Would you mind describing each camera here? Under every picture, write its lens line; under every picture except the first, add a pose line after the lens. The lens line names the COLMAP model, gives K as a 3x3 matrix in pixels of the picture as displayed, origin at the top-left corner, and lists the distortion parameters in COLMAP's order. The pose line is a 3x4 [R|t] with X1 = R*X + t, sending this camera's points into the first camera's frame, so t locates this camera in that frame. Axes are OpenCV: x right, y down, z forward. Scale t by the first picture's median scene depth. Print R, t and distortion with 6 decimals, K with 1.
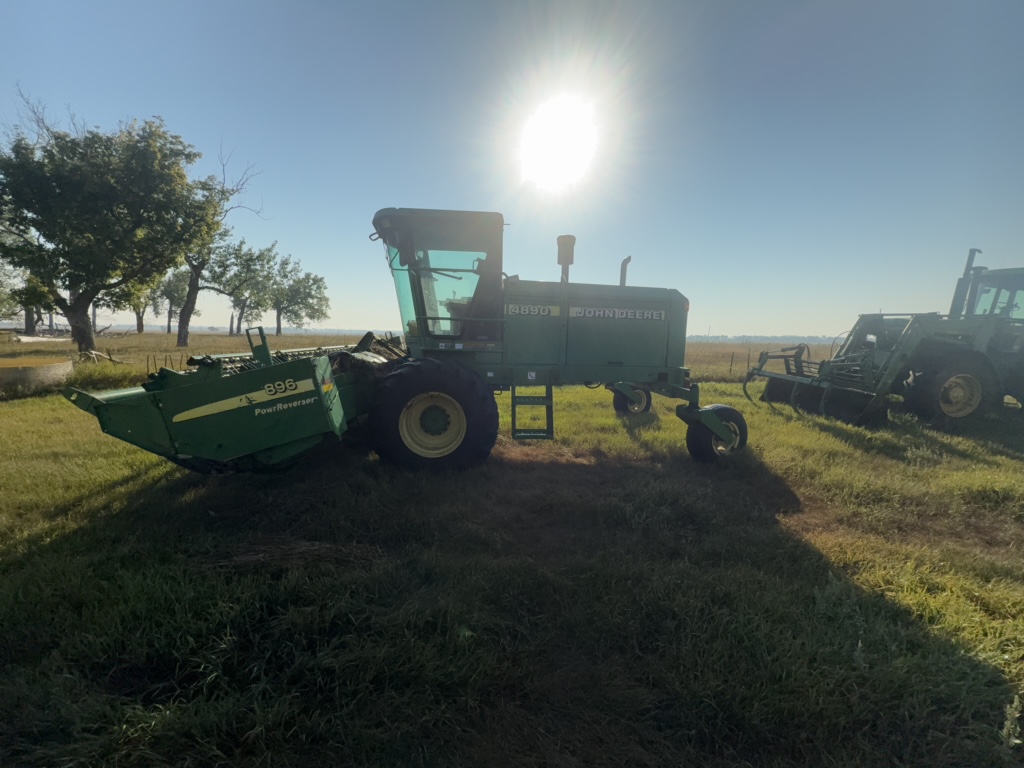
lens RADIAL K [[431.4, 0, 512.0], [0, 431.4, 384.0], [0, 0, 1]] dist [-0.000321, -0.000086]
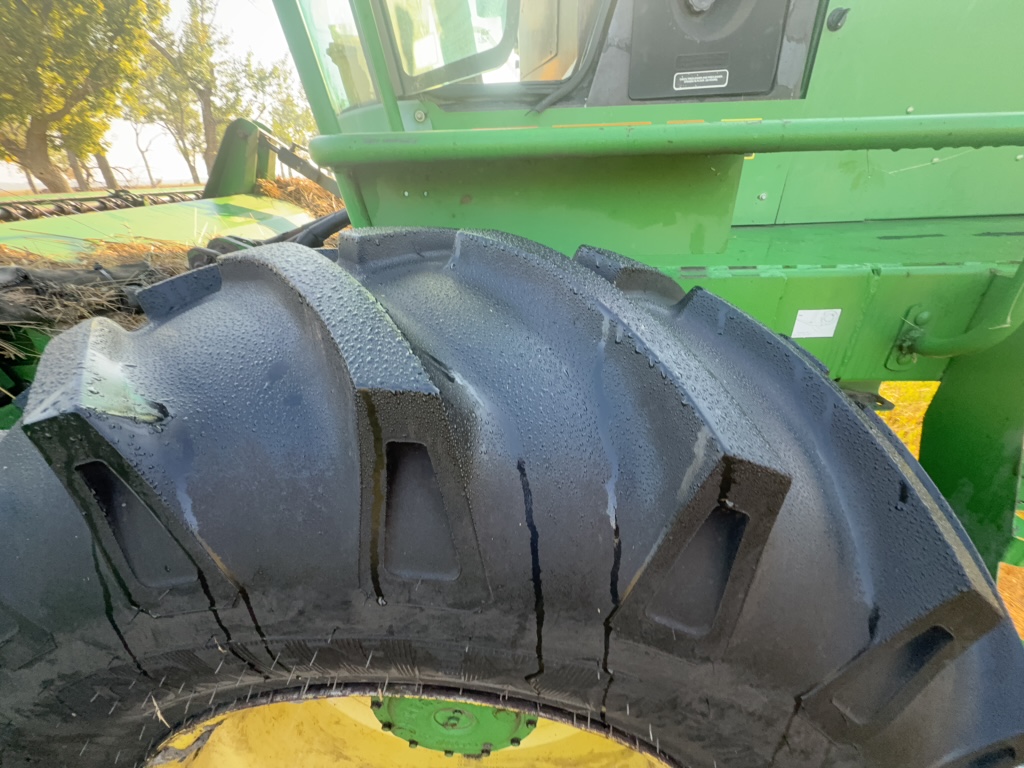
lens RADIAL K [[407.2, 0, 512.0], [0, 407.2, 384.0], [0, 0, 1]] dist [0.001001, -0.000006]
pose [[0.990021, 0.011404, -0.140455, -0.023058], [0.041037, 0.930188, 0.364784, -0.010139], [0.134810, -0.366907, 0.920437, 0.147649]]
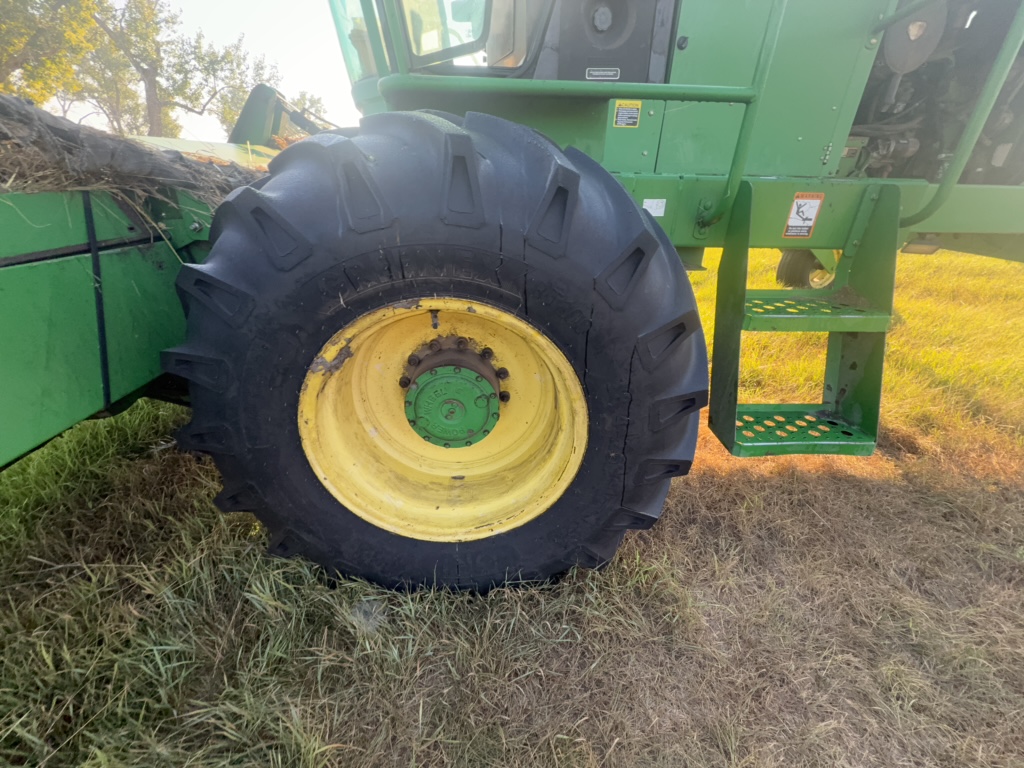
lens RADIAL K [[407.2, 0, 512.0], [0, 407.2, 384.0], [0, 0, 1]] dist [0.001001, -0.000006]
pose [[0.998953, 0.014039, -0.043541, -0.021659], [0.002474, 0.933780, 0.357838, -0.001924], [0.045681, -0.357571, 0.932768, 0.125563]]
